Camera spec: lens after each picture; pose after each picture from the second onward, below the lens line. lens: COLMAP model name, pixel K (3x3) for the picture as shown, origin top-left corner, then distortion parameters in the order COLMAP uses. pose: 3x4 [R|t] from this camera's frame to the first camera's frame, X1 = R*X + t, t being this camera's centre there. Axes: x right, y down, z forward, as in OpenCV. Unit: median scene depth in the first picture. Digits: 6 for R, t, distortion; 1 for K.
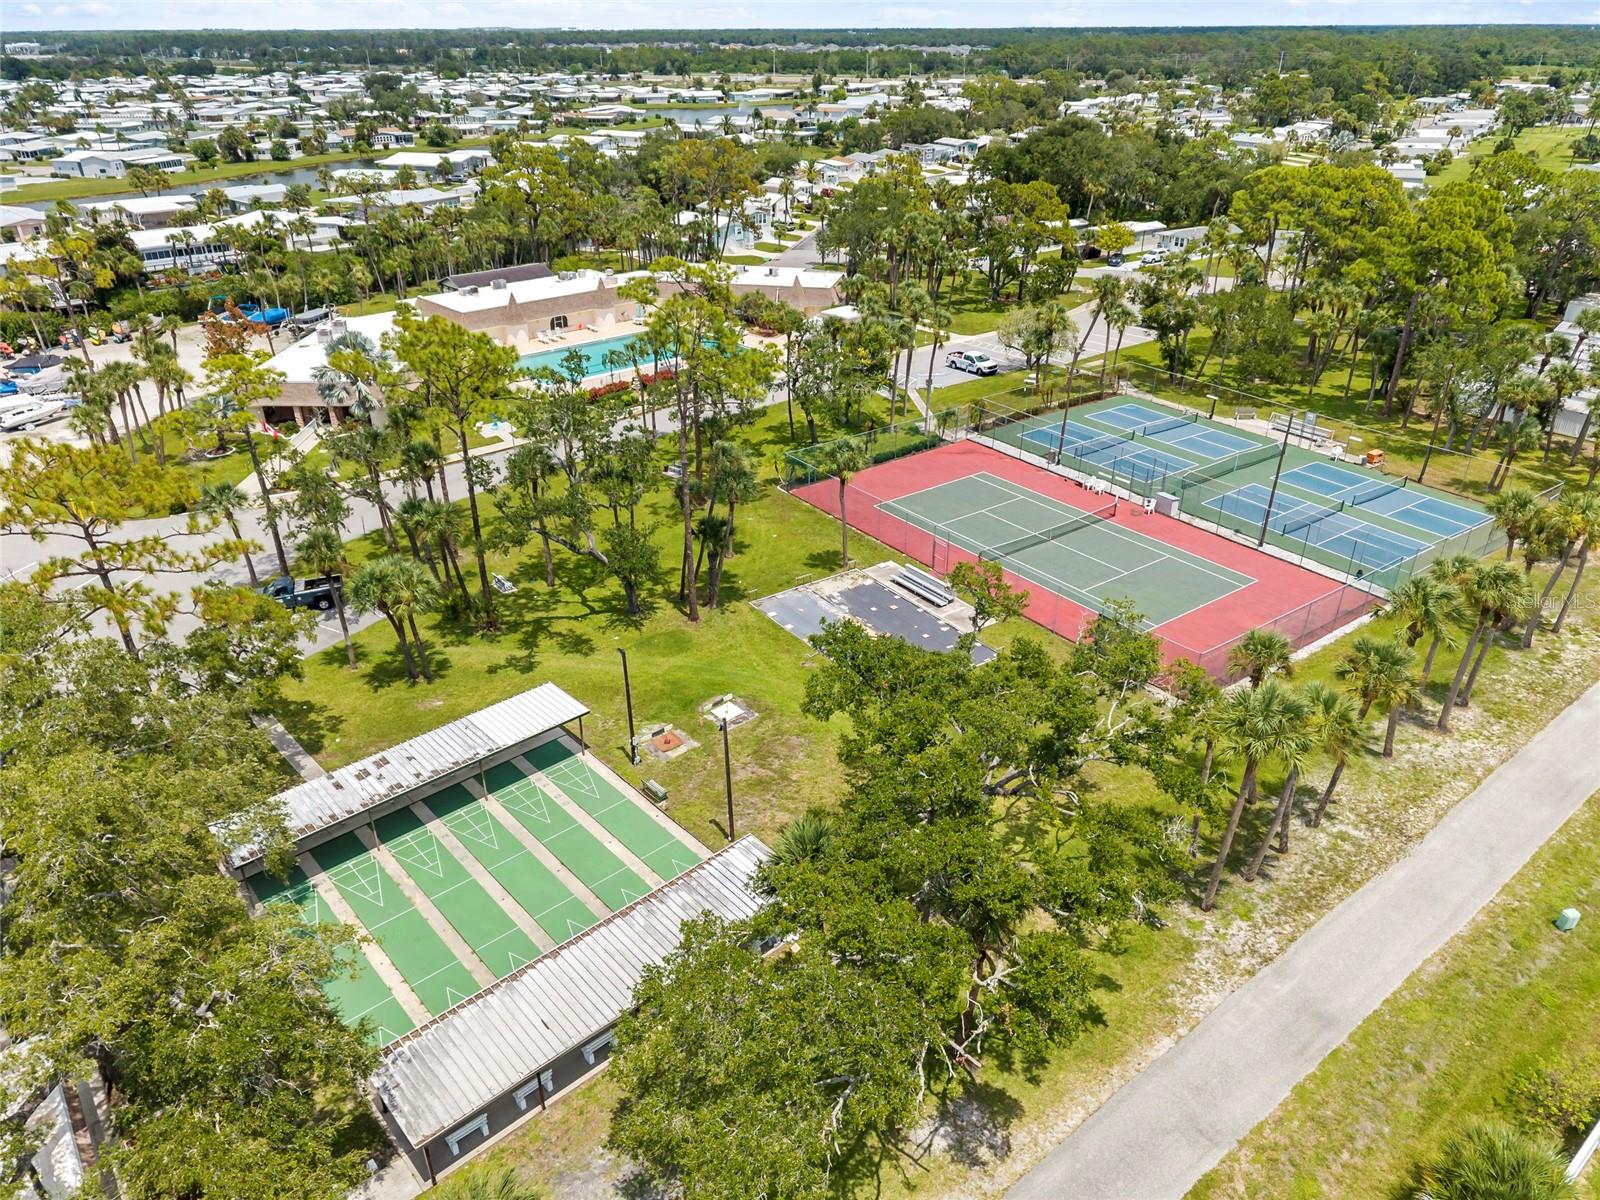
lens RADIAL K [[1094.7, 0, 806.8], [0, 1094.7, 592.7], [0, 0, 1]] dist [0.017295, -0.012871]
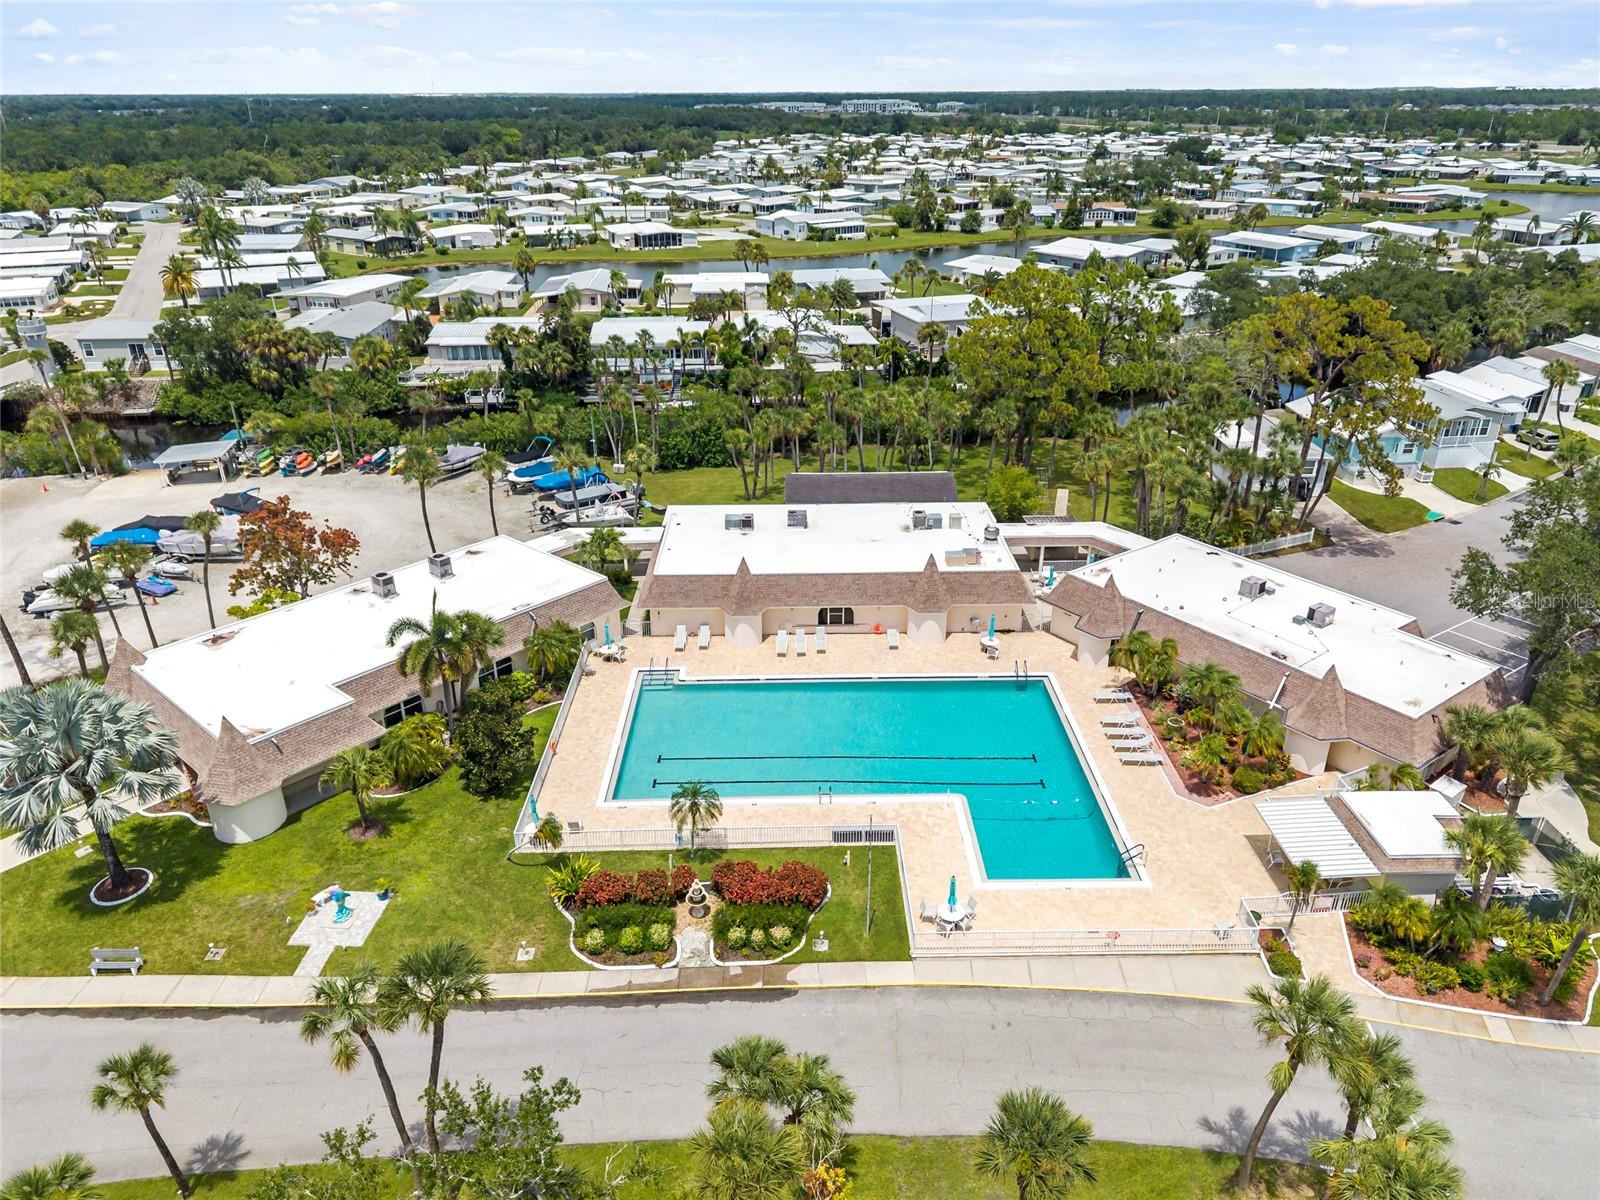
lens RADIAL K [[1094.7, 0, 806.8], [0, 1094.7, 592.7], [0, 0, 1]] dist [0.017295, -0.012871]
pose [[0.750202, 0.274766, -0.601416, 0.034361], [-0.301051, 0.951763, 0.059298, -0.119601], [0.588698, 0.136571, 0.796732, 0.236751]]
